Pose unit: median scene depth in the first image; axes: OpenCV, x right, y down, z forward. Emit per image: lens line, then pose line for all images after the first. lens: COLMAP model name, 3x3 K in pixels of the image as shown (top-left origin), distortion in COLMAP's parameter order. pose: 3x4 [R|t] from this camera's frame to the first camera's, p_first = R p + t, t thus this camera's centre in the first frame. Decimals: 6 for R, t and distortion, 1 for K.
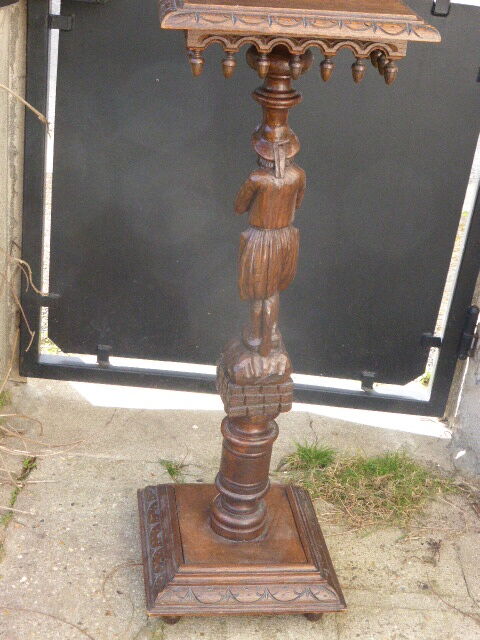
lens RADIAL K [[1094.5, 0, 240.3], [0, 1094.5, 325.4], [0, 0, 1]] dist [-0.145546, 0.000000]
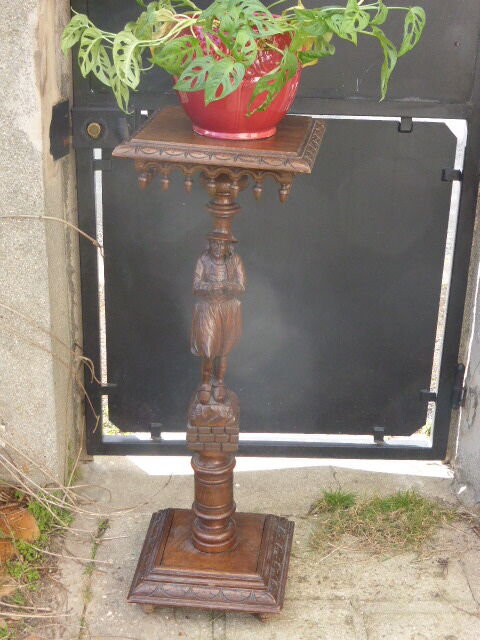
lens RADIAL K [[1094.5, 0, 225.0], [0, 1094.5, 318.5], [0, 0, 1]] dist [-0.145546, 0.000000]
pose [[0.995627, -0.087177, -0.033576, 0.001220], [0.083908, 0.992504, -0.088853, 0.017875], [0.041070, 0.085647, 0.995479, -0.214177]]
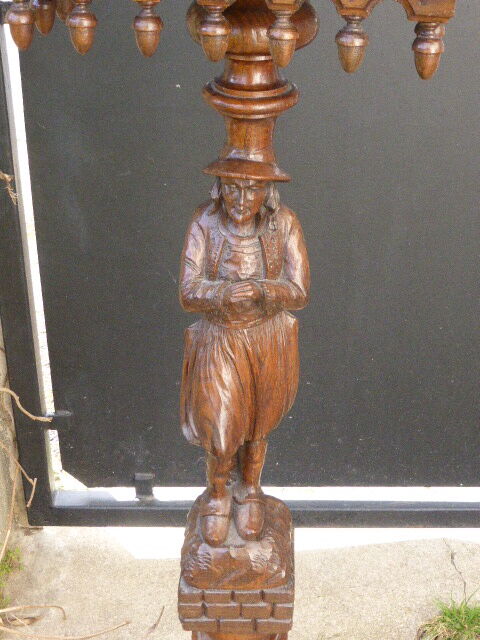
lens RADIAL K [[1094.5, 0, 242.2], [0, 1094.5, 325.1], [0, 0, 1]] dist [-0.145546, 0.000000]
pose [[0.993497, -0.094410, -0.063637, -0.010492], [0.095906, 0.995171, 0.020878, -0.089419], [0.061358, -0.026846, 0.997755, 0.336817]]
